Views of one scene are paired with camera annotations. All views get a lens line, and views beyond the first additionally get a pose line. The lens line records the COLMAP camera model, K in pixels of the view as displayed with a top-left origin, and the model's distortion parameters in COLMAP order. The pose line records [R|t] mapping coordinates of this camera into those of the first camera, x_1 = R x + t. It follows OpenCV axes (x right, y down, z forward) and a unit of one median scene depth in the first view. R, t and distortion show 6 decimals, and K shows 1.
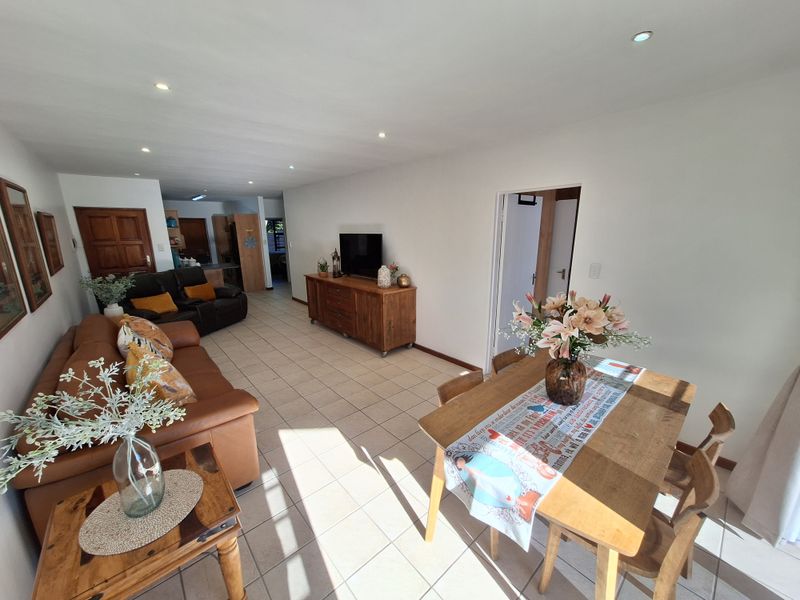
lens RADIAL K [[315.3, 0, 400.2], [0, 315.3, 301.7], [0, 0, 1]] dist [-0.002149, 0.000062]
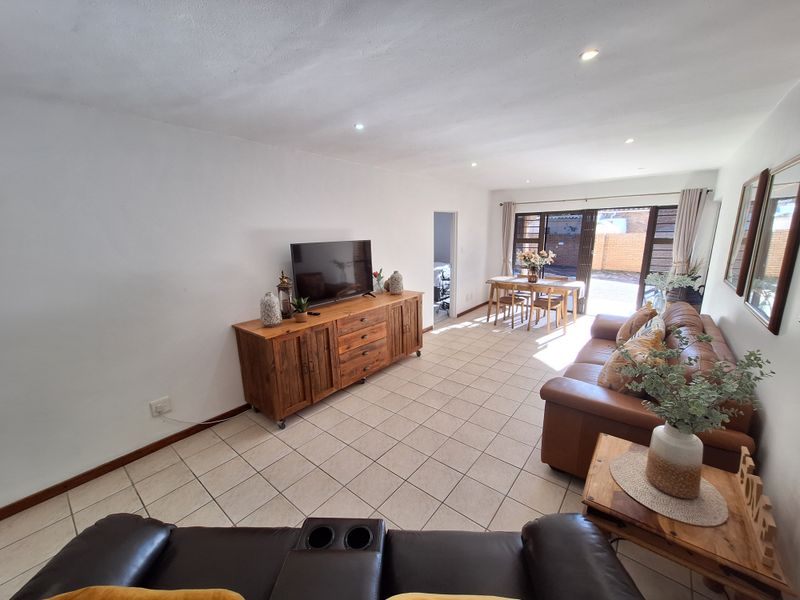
lens RADIAL K [[315.3, 0, 400.2], [0, 315.3, 301.7], [0, 0, 1]] dist [-0.002149, 0.000062]
pose [[-0.167169, -0.203498, 0.964699, -1.002707], [0.244362, 0.939386, 0.240503, -0.254222], [-0.955166, 0.275940, -0.107309, 1.112525]]
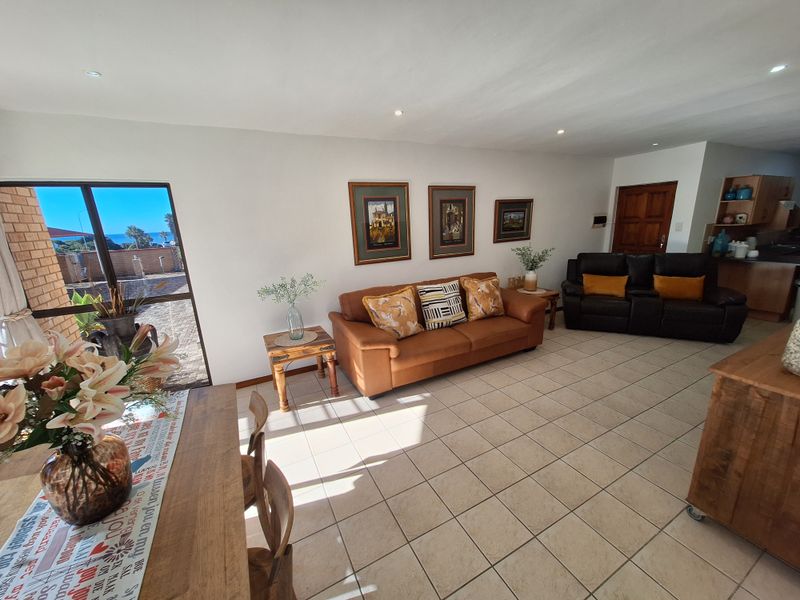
lens RADIAL K [[315.3, 0, 400.2], [0, 315.3, 301.7], [0, 0, 1]] dist [-0.002149, 0.000062]
pose [[-0.237629, 0.259433, -0.936070, 0.345369], [-0.179981, 0.935227, 0.304889, -0.140371], [0.954536, 0.240925, -0.175544, 0.638387]]
